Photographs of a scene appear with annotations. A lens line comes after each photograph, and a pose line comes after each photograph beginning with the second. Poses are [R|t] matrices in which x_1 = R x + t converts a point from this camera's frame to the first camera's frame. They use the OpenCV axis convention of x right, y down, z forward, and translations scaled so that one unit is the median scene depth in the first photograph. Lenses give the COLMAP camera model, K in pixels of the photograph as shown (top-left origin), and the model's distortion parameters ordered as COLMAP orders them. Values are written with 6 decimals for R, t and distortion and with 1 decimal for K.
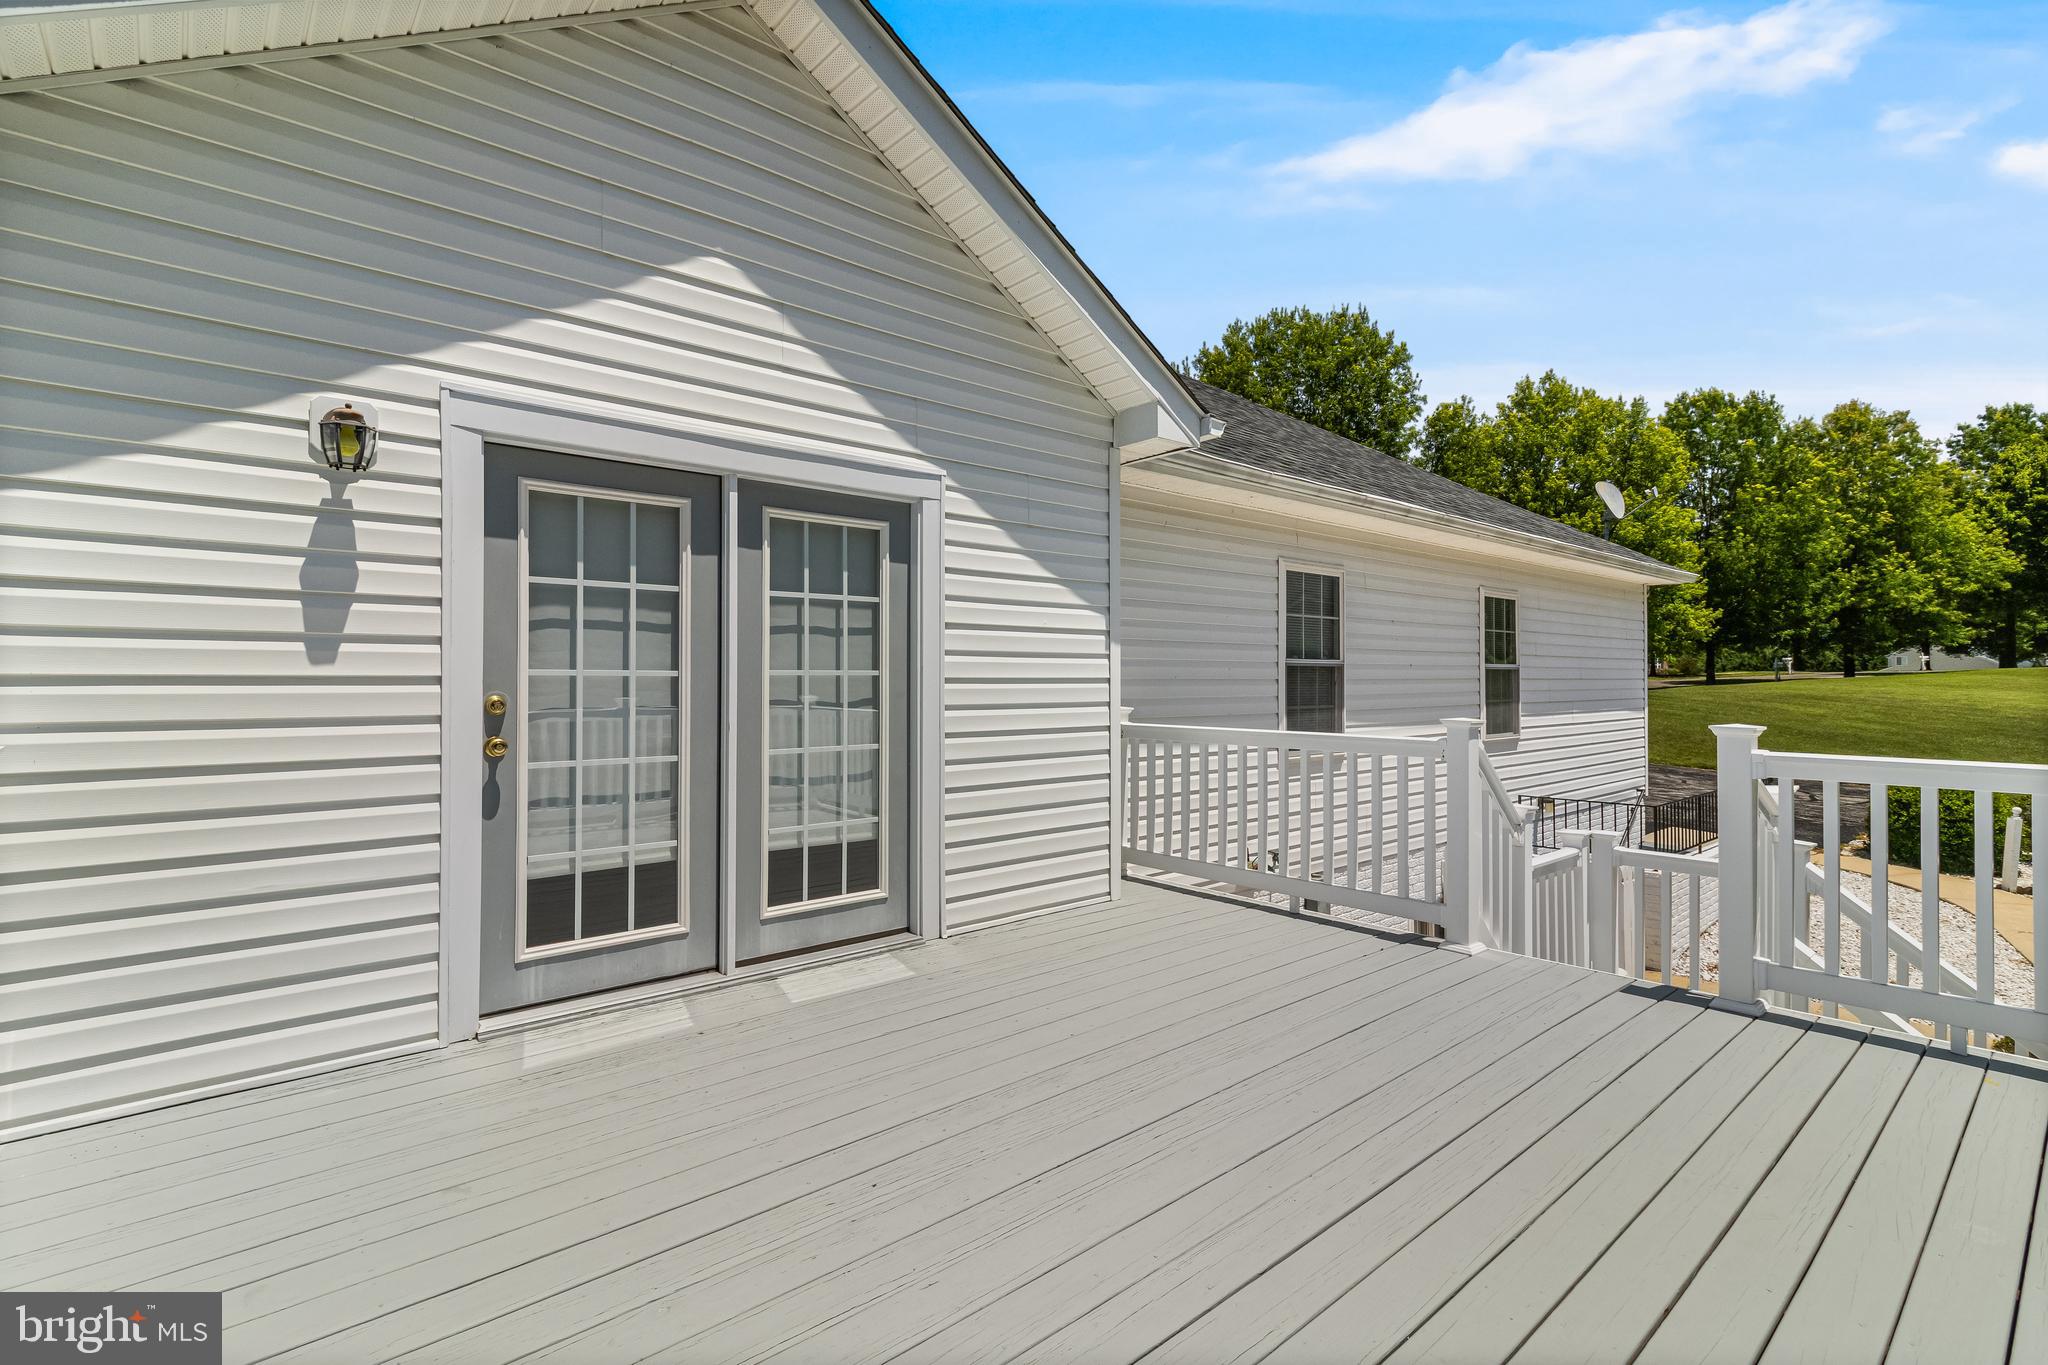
lens RADIAL K [[964.6, 0, 1053.1], [0, 964.6, 673.3], [0, 0, 1]] dist [-0.000128, 0.000008]
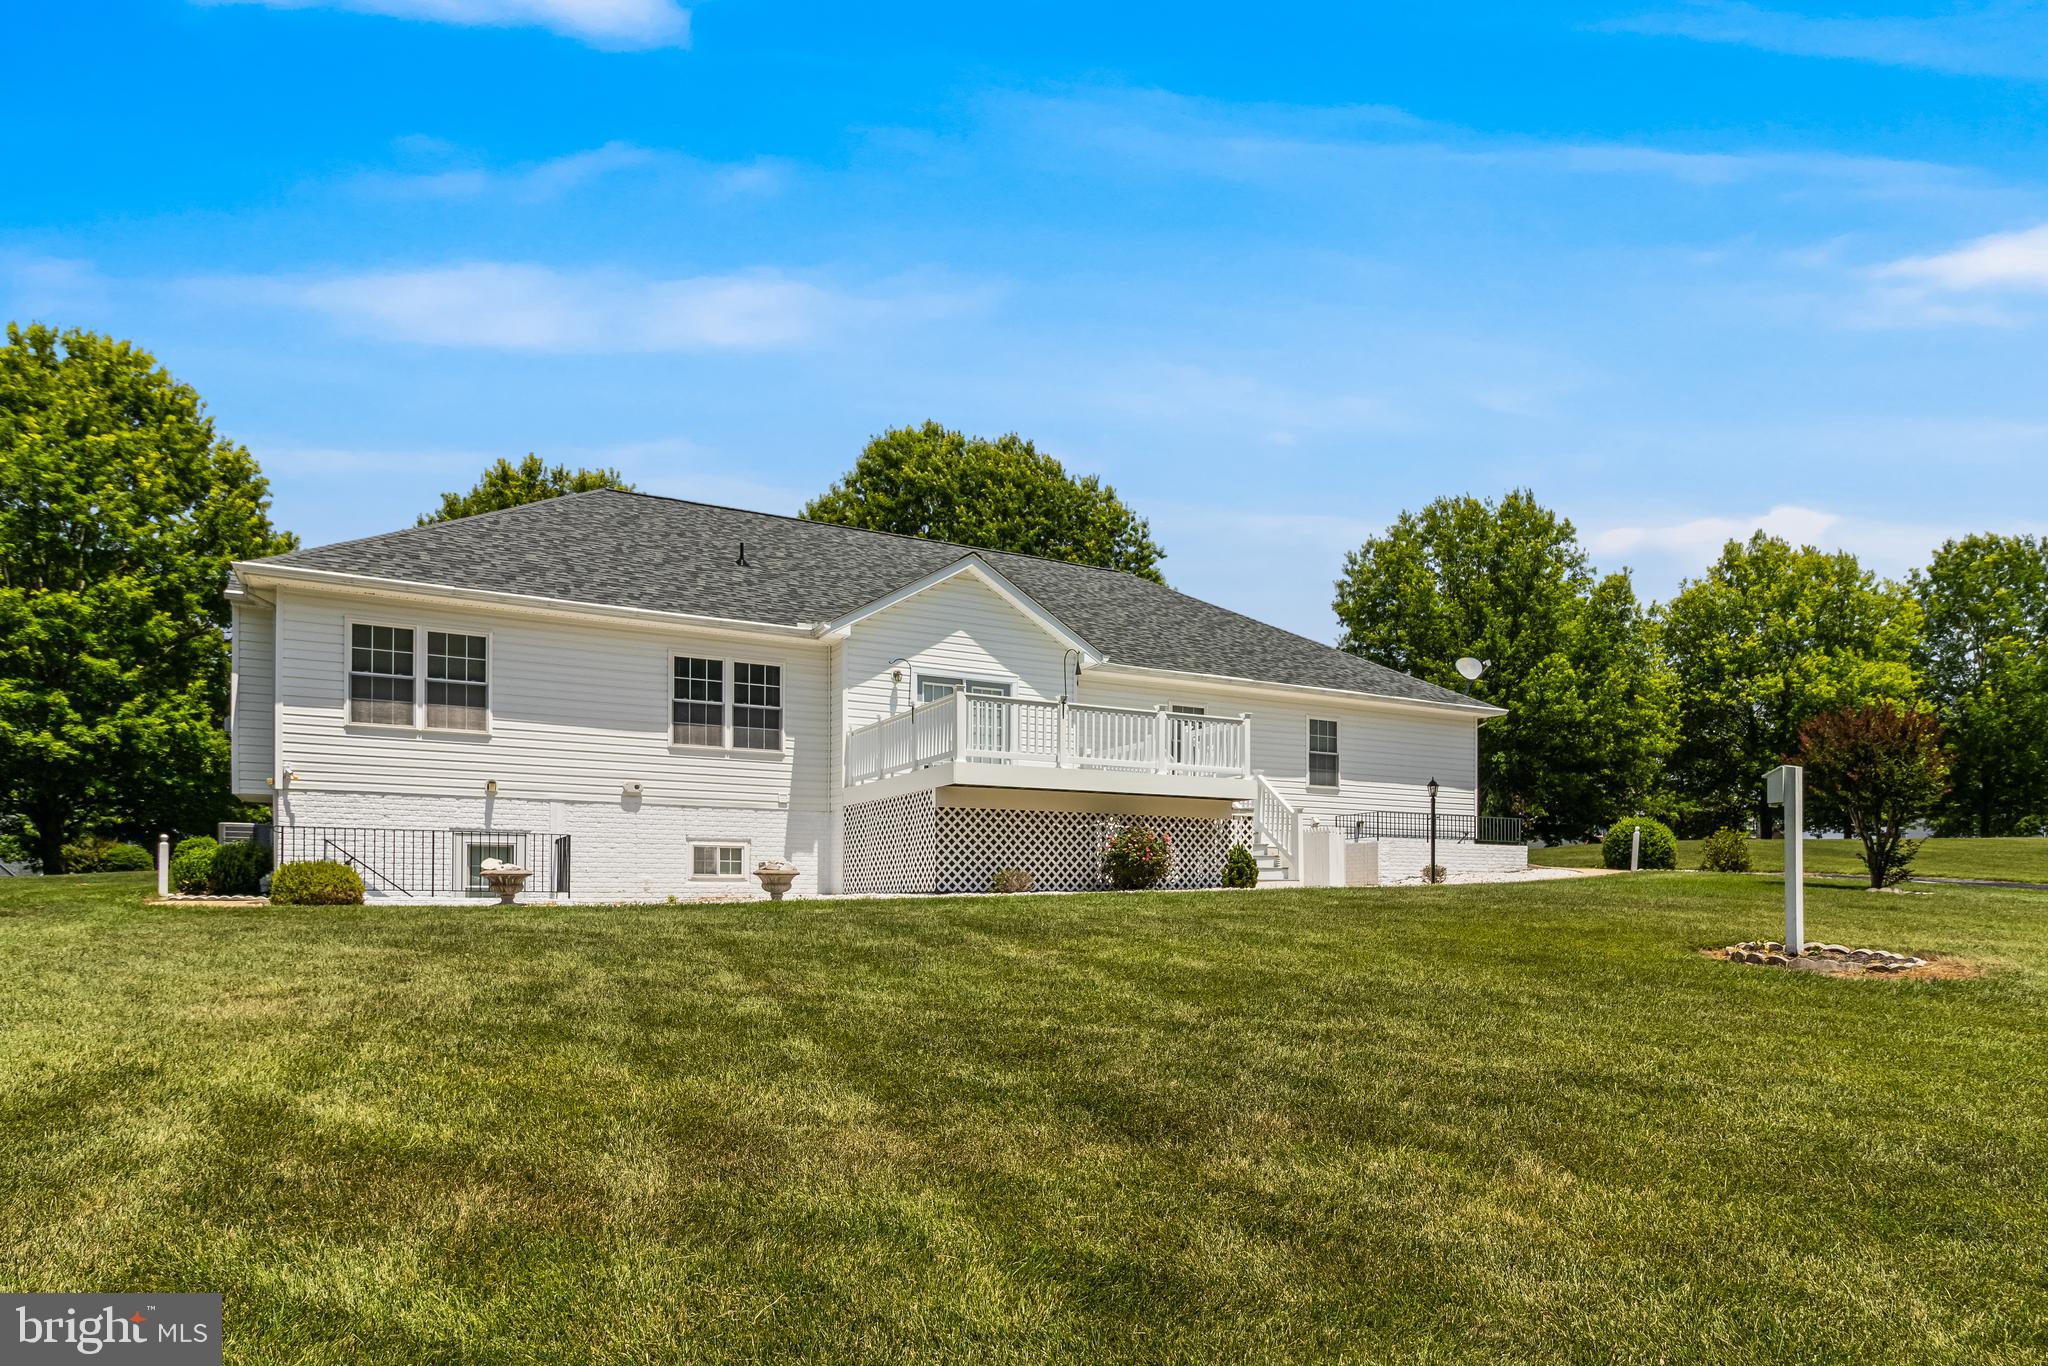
lens RADIAL K [[1174.4, 0, 1011.2], [0, 1174.4, 671.9], [0, 0, 1]] dist [0.005579, 0.001068]
pose [[0.964285, -0.046719, -0.260713, 1.235596], [-0.004231, 0.981479, -0.191524, 0.766695], [0.264832, 0.185787, 0.946228, -3.912700]]
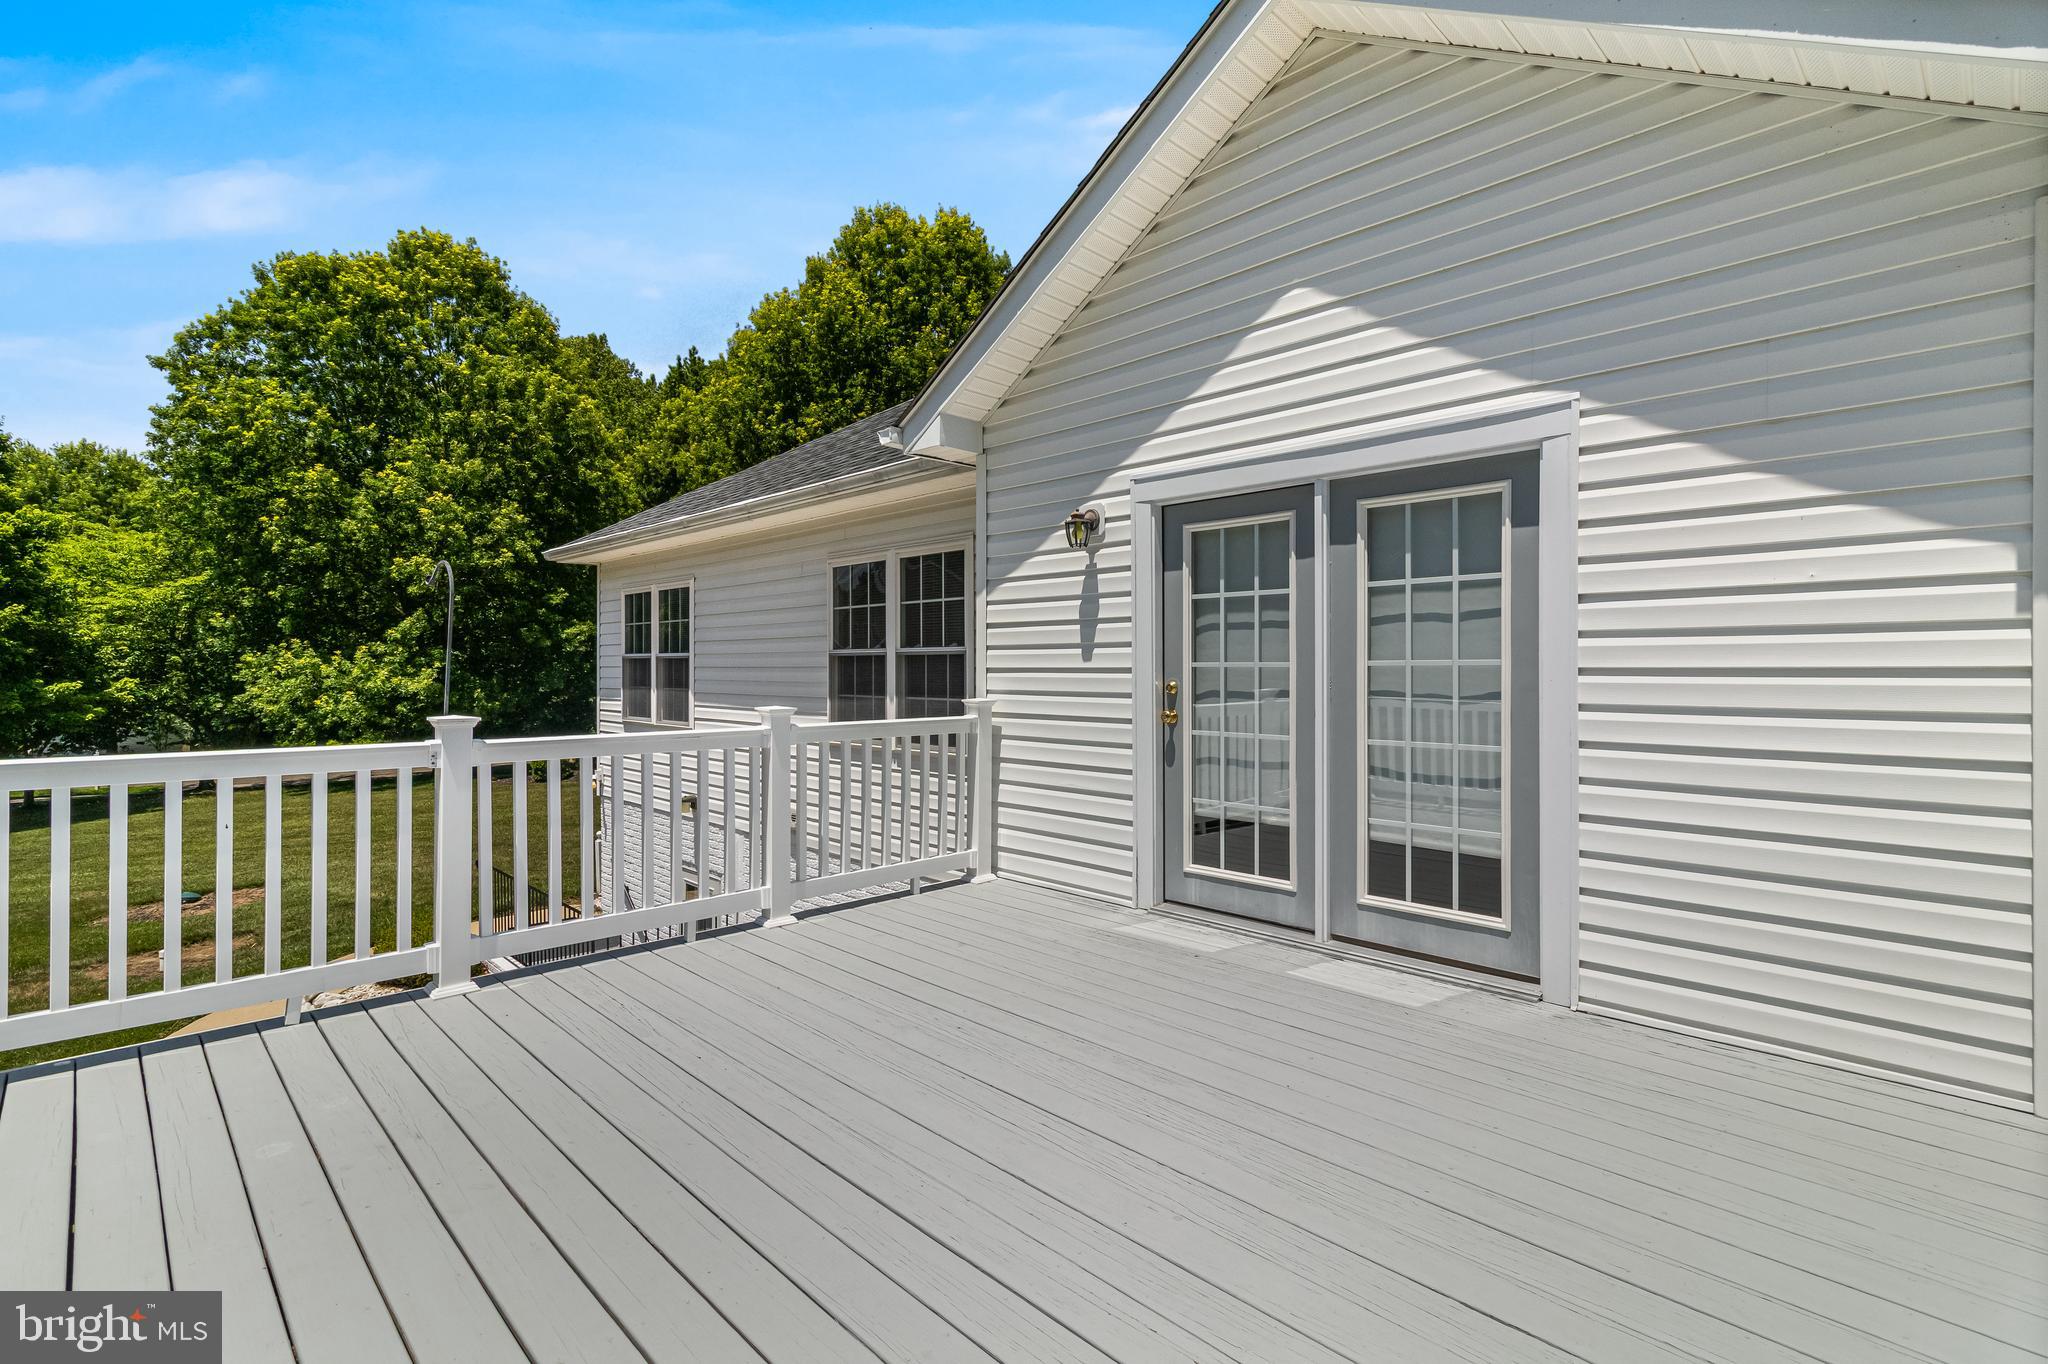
lens RADIAL K [[972.8, 0, 1024.0], [0, 972.8, 682.0], [0, 0, 1]] dist [0.003348, 0.000509]
pose [[0.030296, 0.011992, -0.999469, 0.751272], [0.005046, 0.999913, 0.012150, 0.005177], [0.999528, -0.005412, 0.030233, 0.641638]]
